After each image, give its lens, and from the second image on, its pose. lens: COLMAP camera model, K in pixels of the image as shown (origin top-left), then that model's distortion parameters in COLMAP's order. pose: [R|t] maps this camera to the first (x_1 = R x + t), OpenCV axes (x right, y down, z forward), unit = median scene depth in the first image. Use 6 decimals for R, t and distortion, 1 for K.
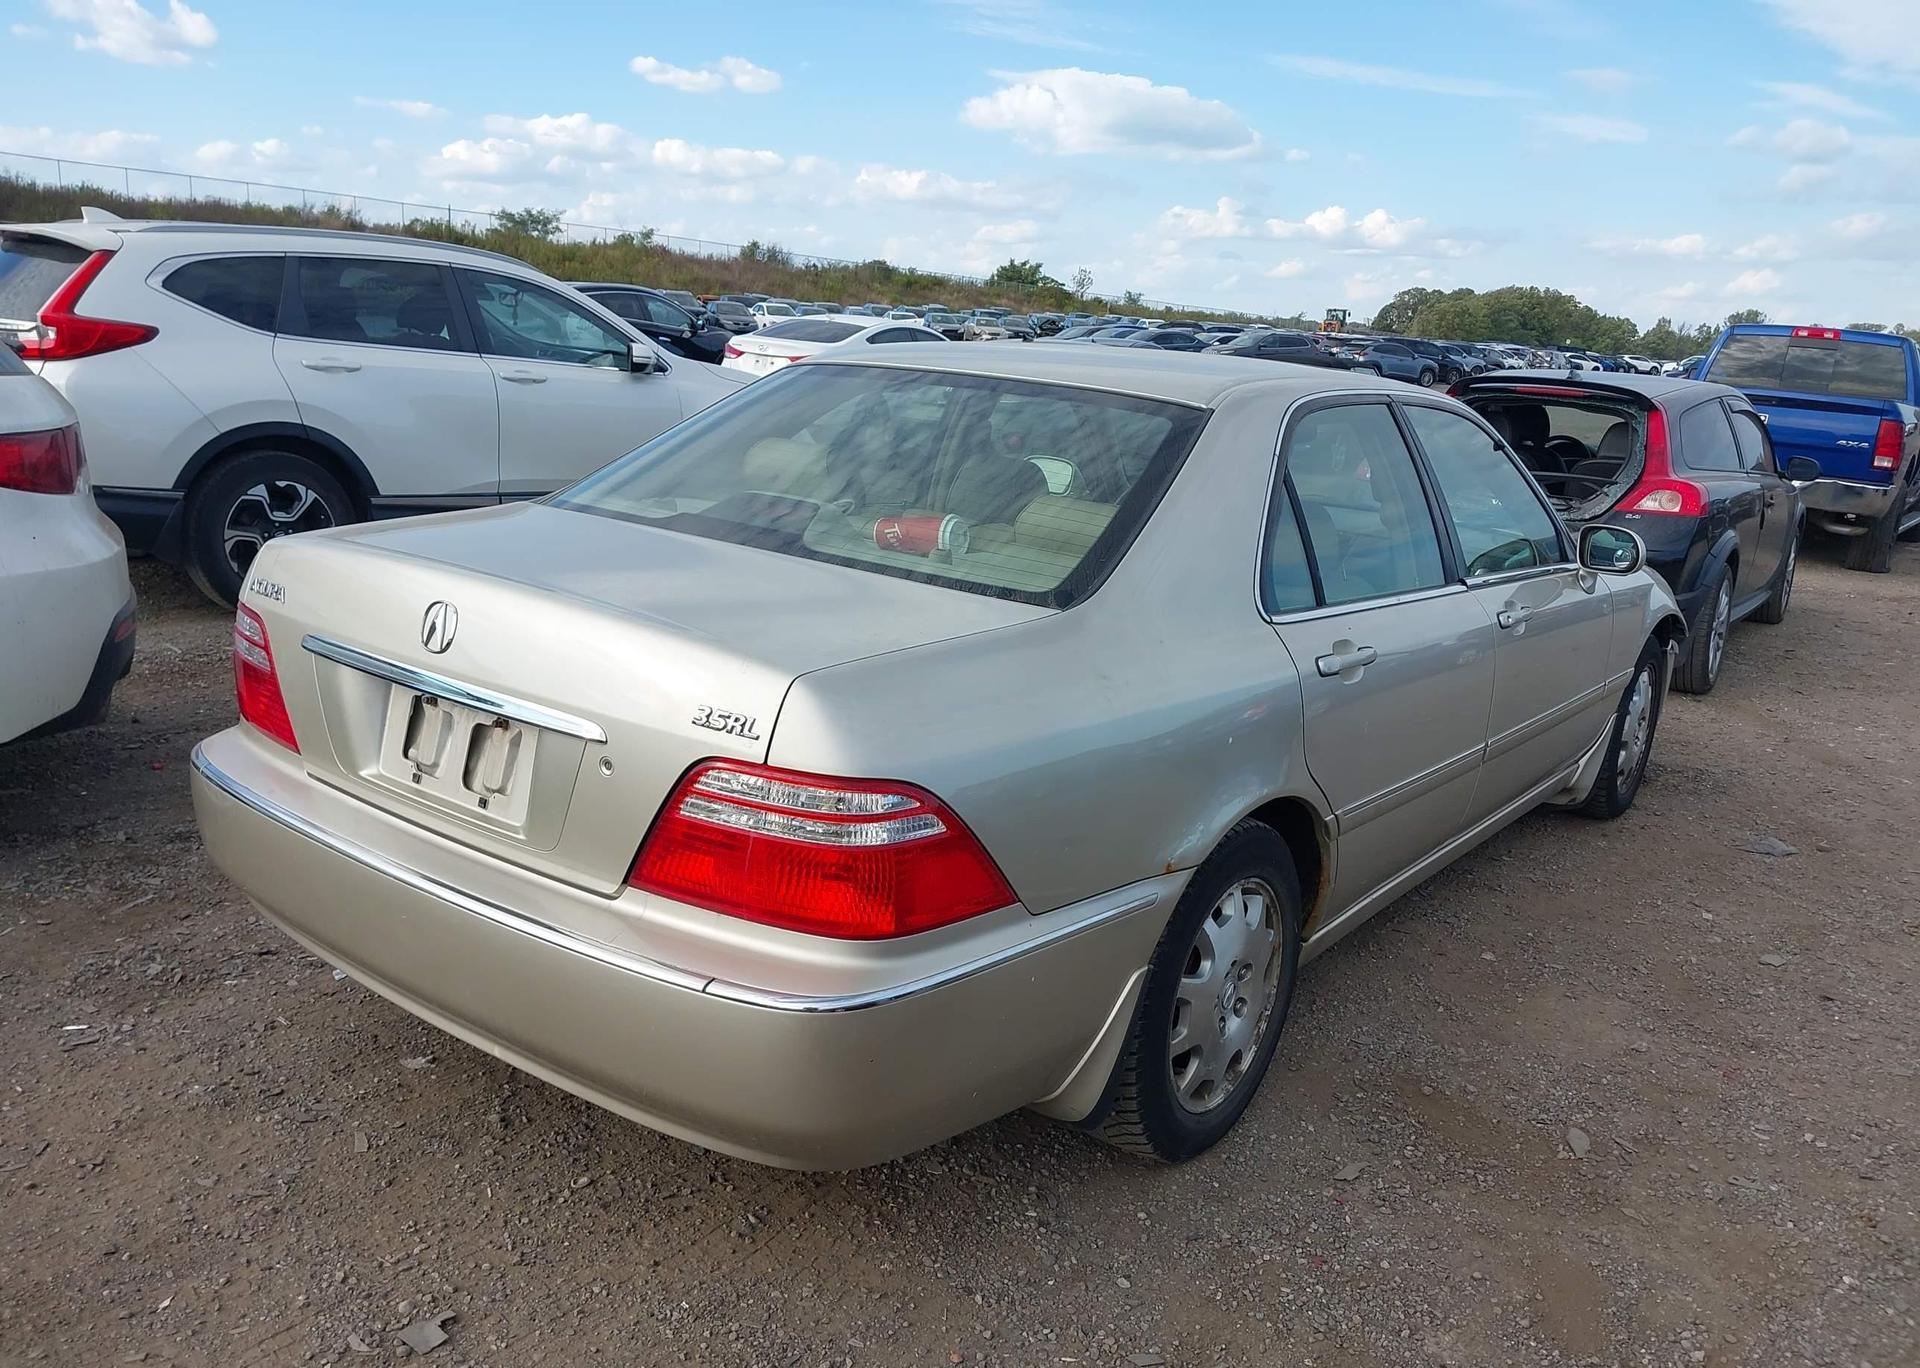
lens RADIAL K [[1528.3, 0, 972.6], [0, 1528.3, 698.0], [0, 0, 1]] dist [0.029081, -0.036546]
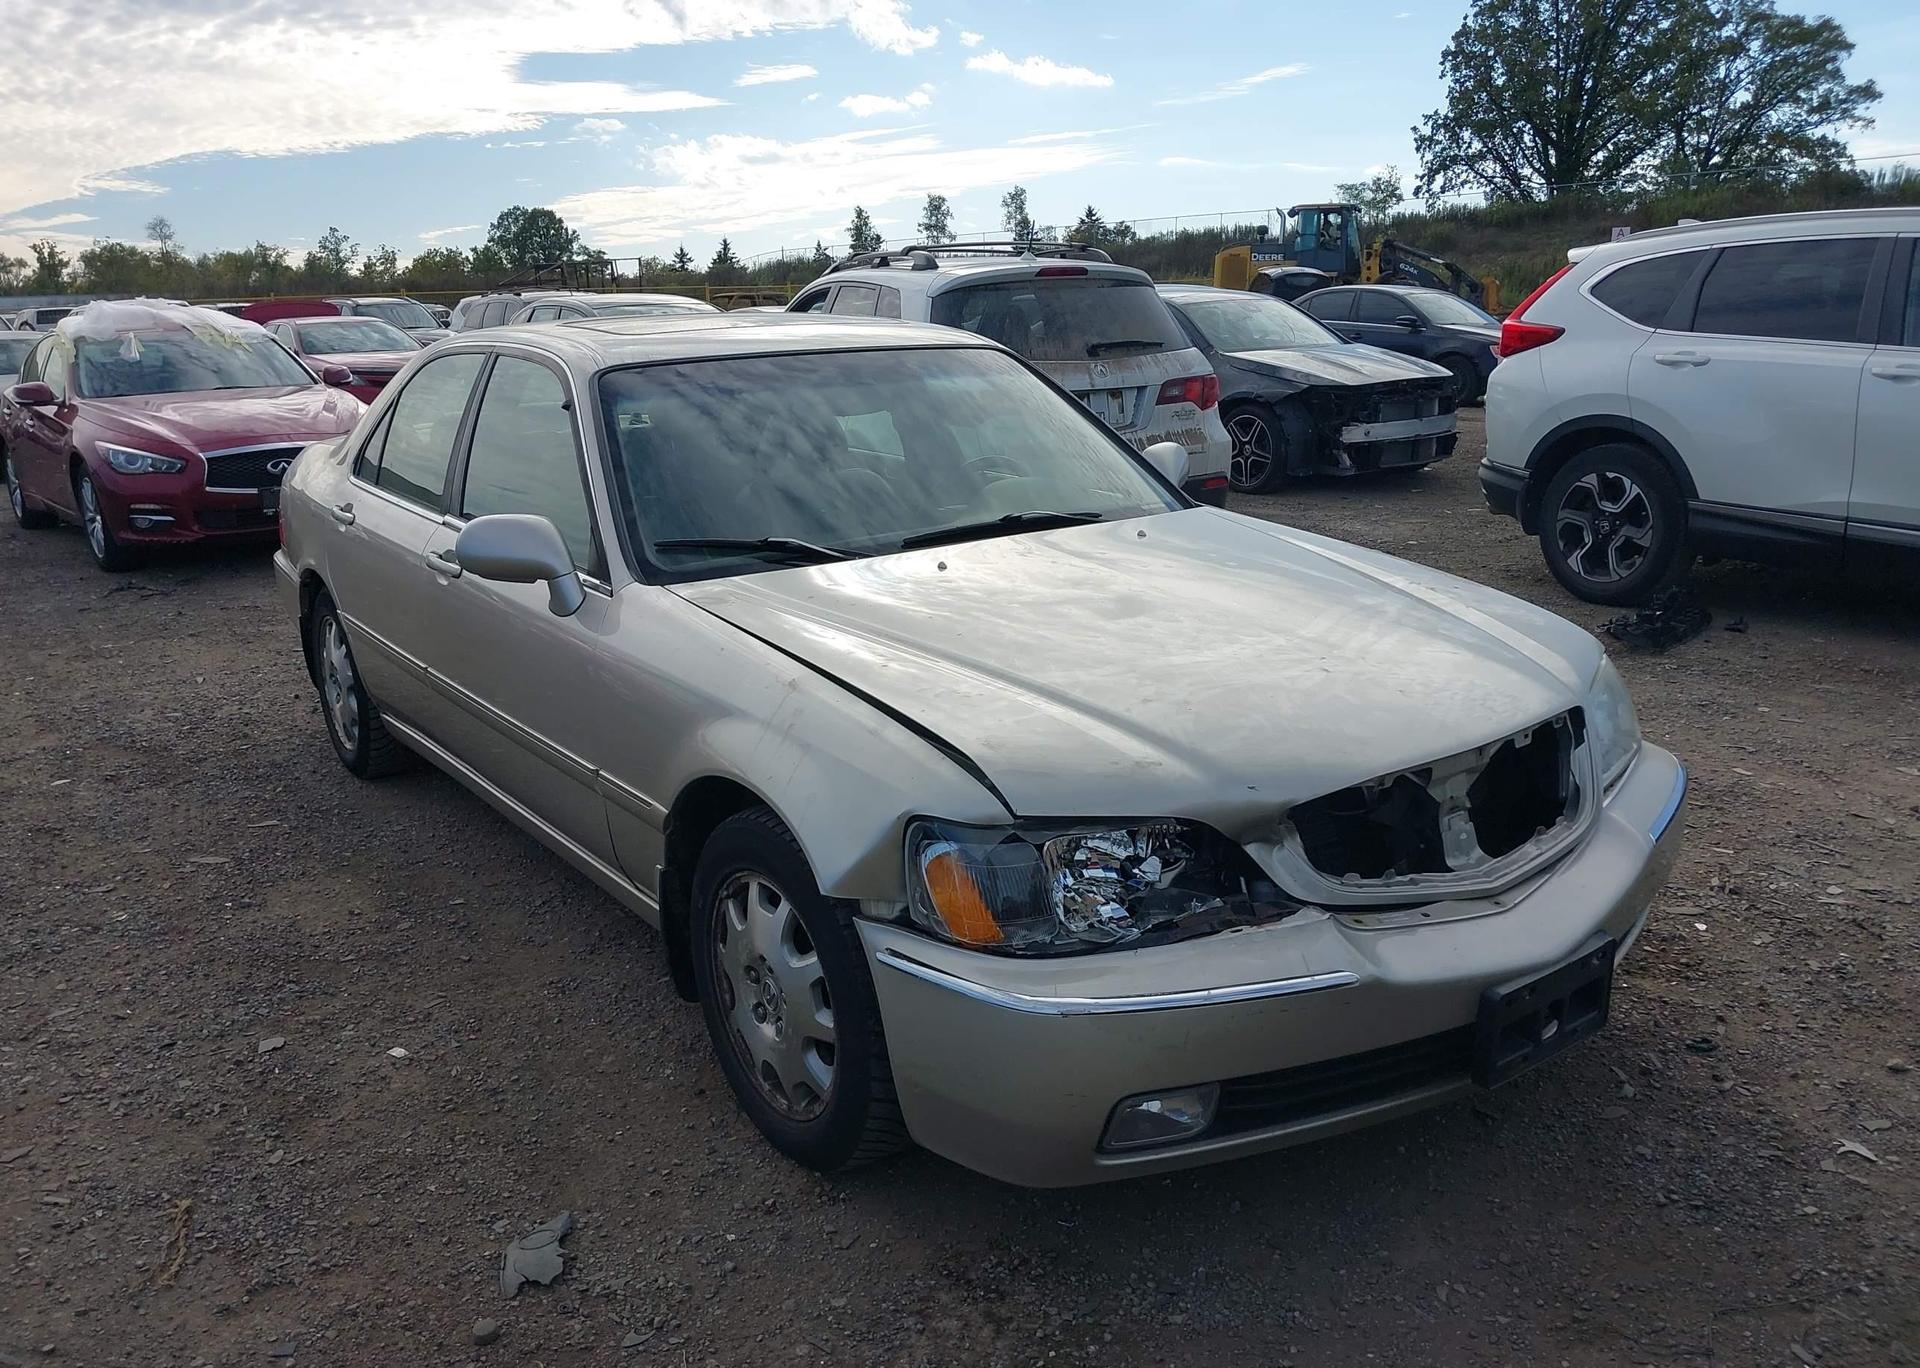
lens RADIAL K [[1528.3, 0, 944.3], [0, 1528.3, 674.7], [0, 0, 1]] dist [0.029081, -0.036546]
pose [[-0.338476, 0.169478, -0.925587, 1.446595], [-0.215847, 0.943434, 0.251679, -0.375506], [0.915884, 0.284972, -0.282748, 1.964361]]
